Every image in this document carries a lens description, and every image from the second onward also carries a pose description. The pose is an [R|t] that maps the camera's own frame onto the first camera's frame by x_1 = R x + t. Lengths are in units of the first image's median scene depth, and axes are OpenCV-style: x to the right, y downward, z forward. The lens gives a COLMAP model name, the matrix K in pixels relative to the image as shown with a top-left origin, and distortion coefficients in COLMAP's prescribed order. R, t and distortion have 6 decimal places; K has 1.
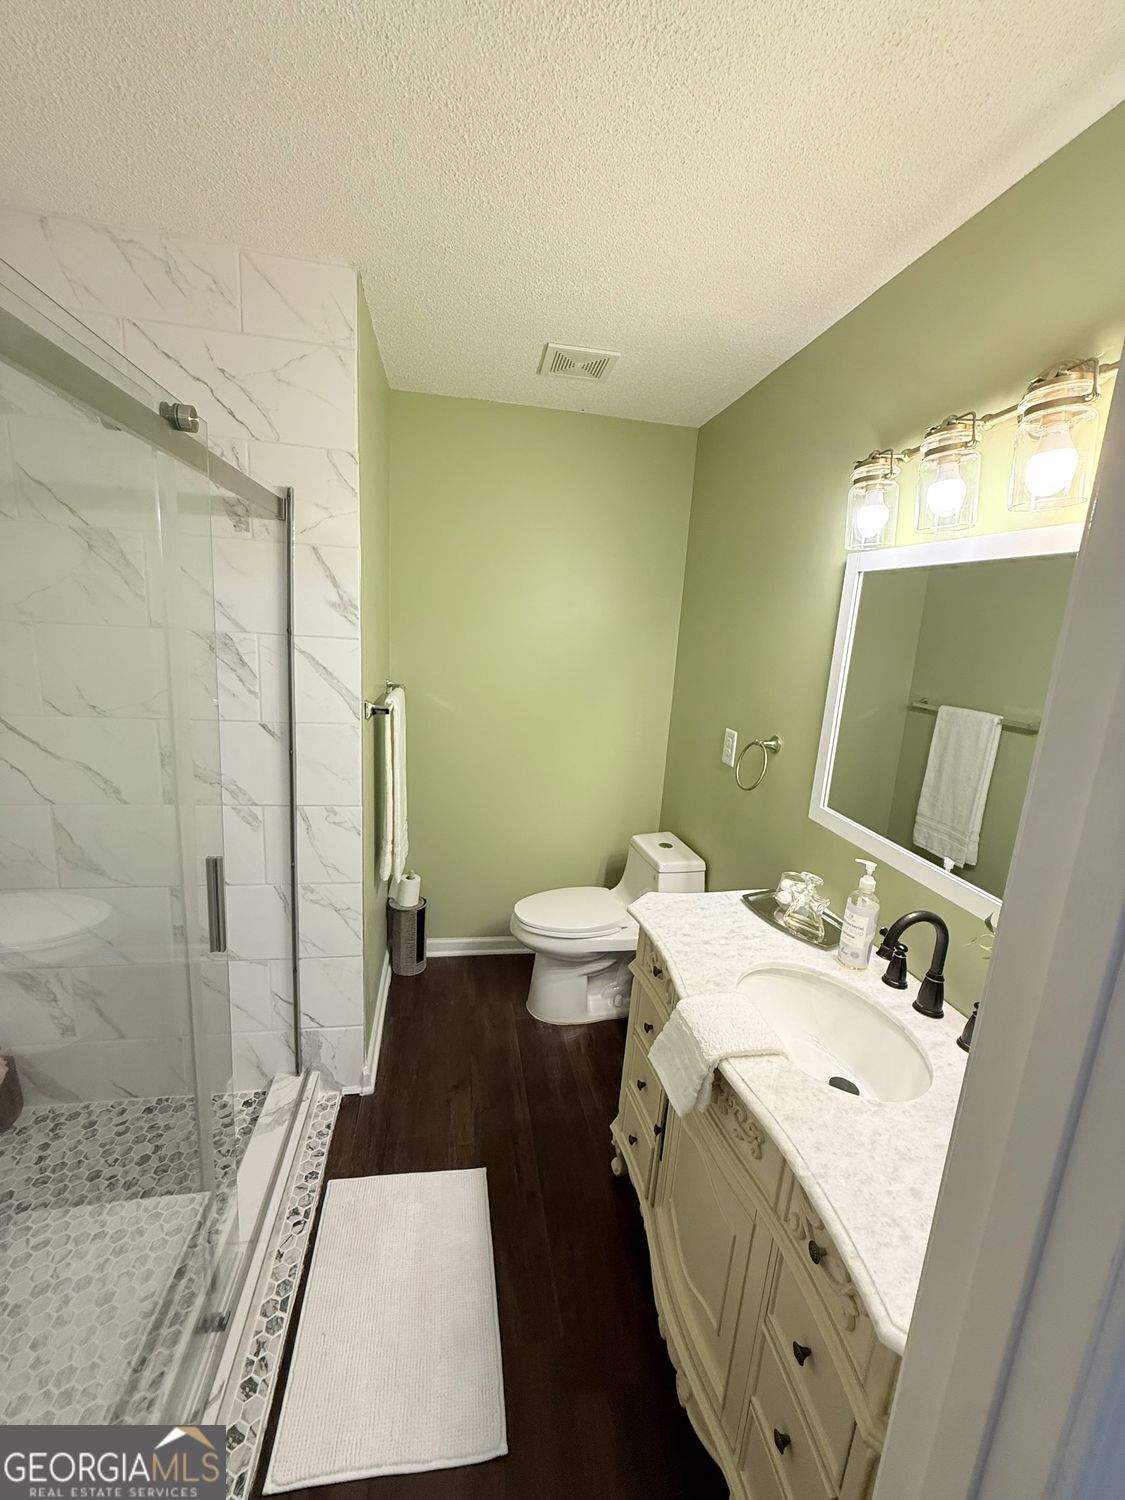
lens RADIAL K [[596.9, 0, 556.6], [0, 596.9, 746.7], [0, 0, 1]] dist [-0.000186, 0.000270]
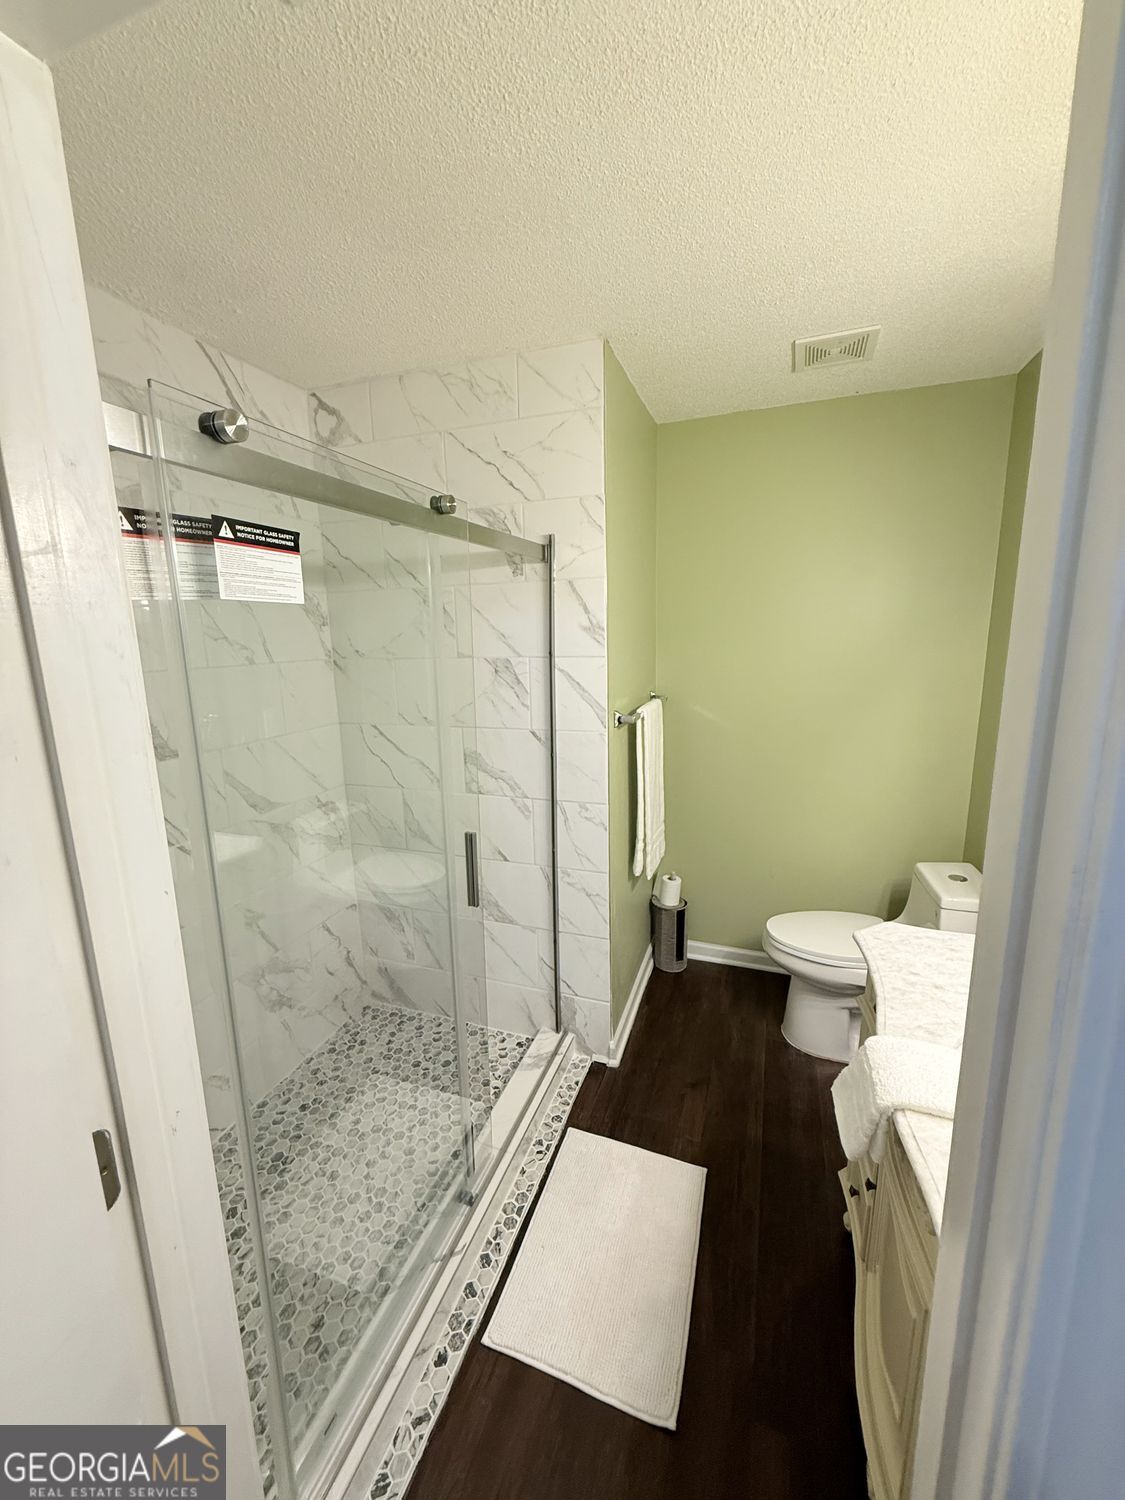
lens RADIAL K [[596.9, 0, 563.1], [0, 596.9, 747.2], [0, 0, 1]] dist [-0.000186, 0.000270]
pose [[0.863702, 0.016661, -0.503728, 0.176041], [-0.025286, 0.999627, -0.010294, 0.005225], [0.503369, 0.021628, 0.863801, -0.016669]]
